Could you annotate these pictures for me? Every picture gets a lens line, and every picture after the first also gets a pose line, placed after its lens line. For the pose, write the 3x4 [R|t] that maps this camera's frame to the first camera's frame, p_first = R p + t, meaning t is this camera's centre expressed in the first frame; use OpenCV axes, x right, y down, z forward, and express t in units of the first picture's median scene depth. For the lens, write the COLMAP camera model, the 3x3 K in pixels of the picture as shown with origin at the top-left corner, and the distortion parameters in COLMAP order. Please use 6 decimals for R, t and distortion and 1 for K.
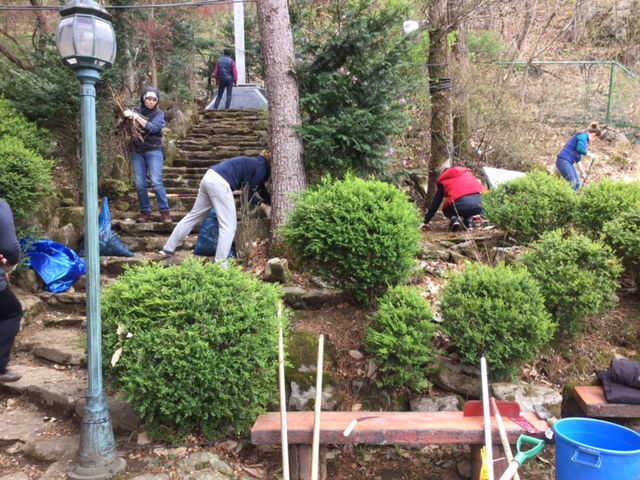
lens RADIAL K [[585.0, 0, 320.0], [0, 585.0, 240.0], [0, 0, 1]] dist [0.002283, 0.003617]
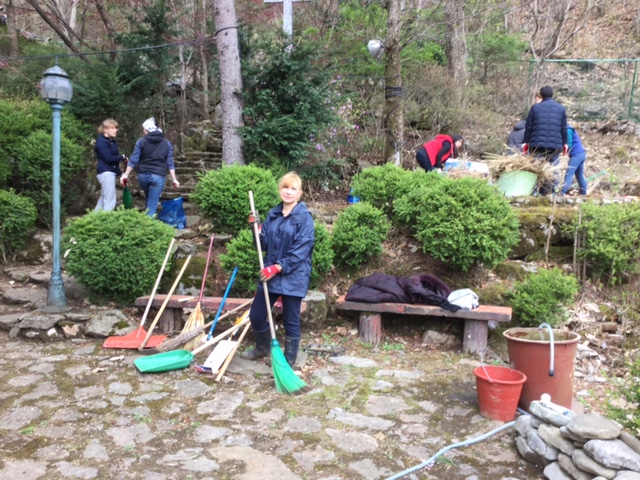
lens RADIAL K [[565.3, 0, 320.0], [0, 565.3, 240.0], [0, 0, 1]] dist [0.007522, 0.001112]
pose [[0.986617, 0.049393, -0.155396, 0.579471], [-0.044471, 0.998398, 0.034996, 0.040419], [0.156875, -0.027617, 0.987232, -0.541286]]
